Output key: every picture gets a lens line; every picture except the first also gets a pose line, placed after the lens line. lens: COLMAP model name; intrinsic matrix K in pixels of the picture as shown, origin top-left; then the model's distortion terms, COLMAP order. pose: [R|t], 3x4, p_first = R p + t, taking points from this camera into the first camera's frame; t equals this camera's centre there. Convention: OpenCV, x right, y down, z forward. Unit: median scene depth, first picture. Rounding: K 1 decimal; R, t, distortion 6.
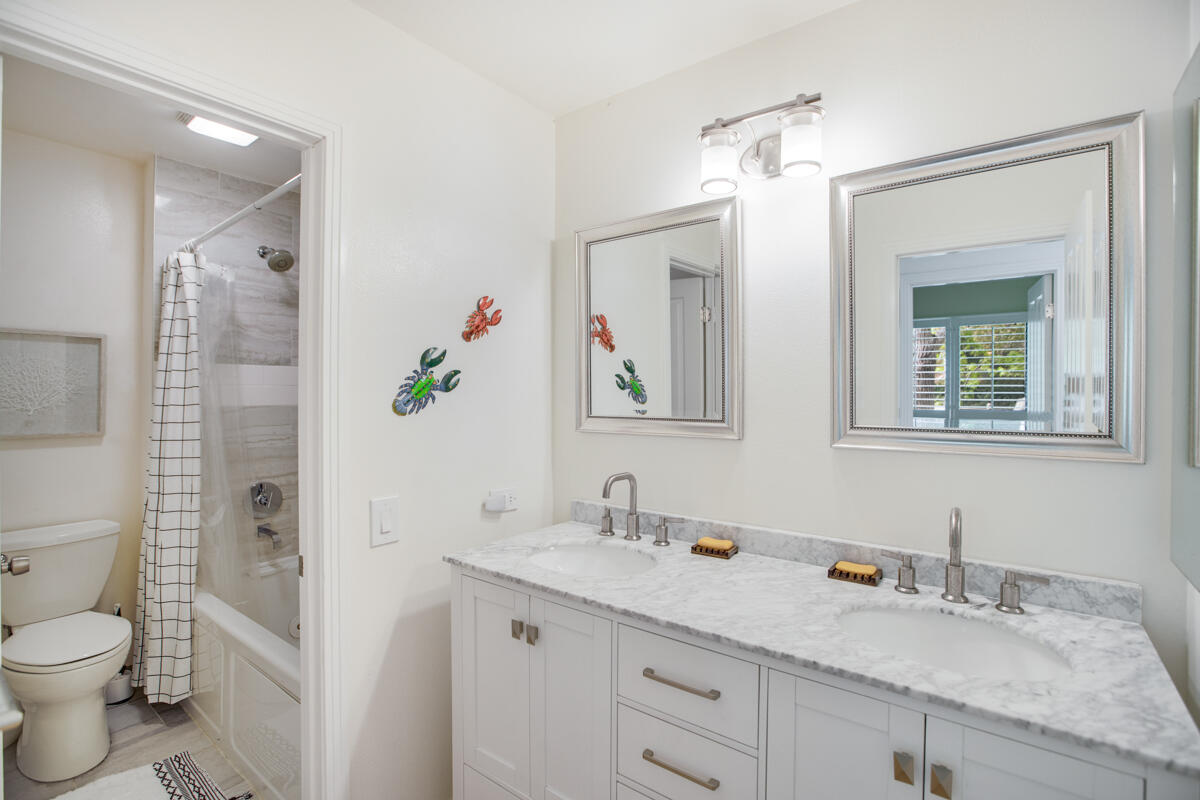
lens RADIAL K [[553.2, 0, 589.4], [0, 553.2, 402.0], [0, 0, 1]] dist [-0.000078, 0.000715]
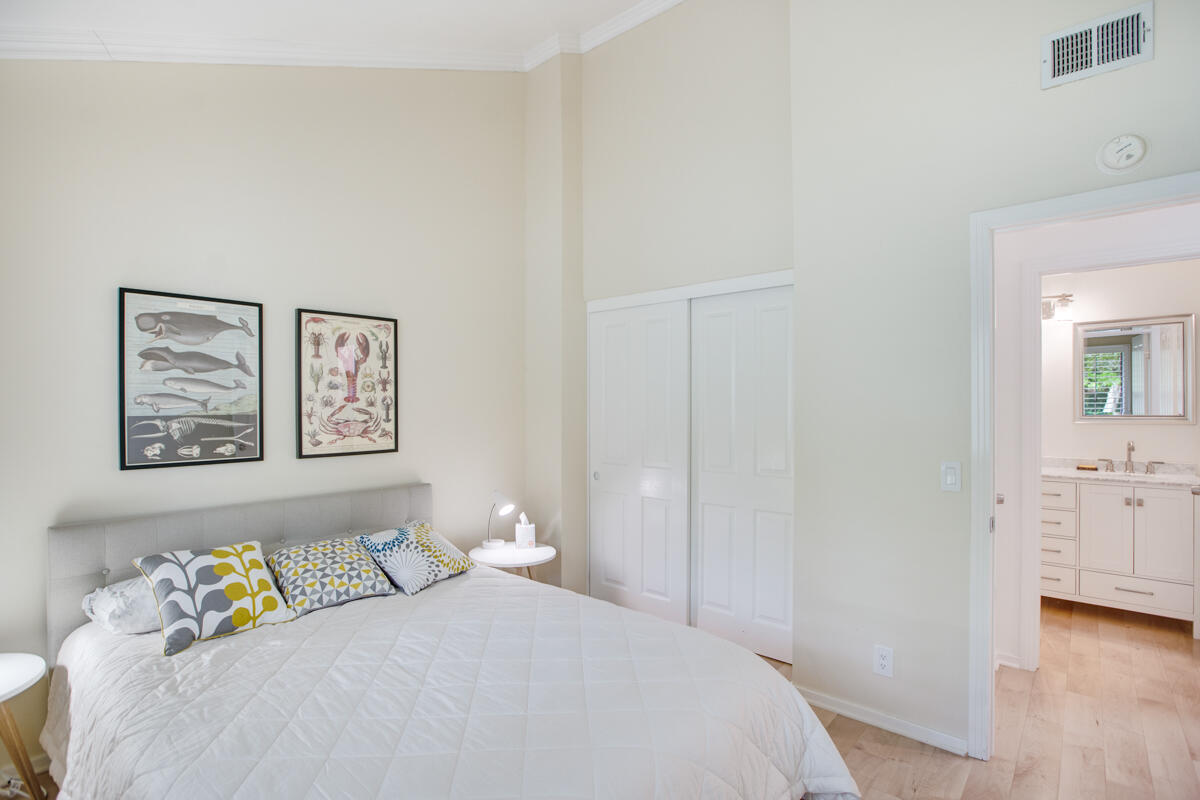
lens RADIAL K [[553.2, 0, 602.5], [0, 553.2, 404.5], [0, 0, 1]] dist [-0.000078, 0.000715]
pose [[0.998472, -0.008892, -0.054538, -1.966690], [0.008646, 0.999951, -0.004747, -0.019113], [0.054577, 0.004269, 0.998500, -2.089347]]
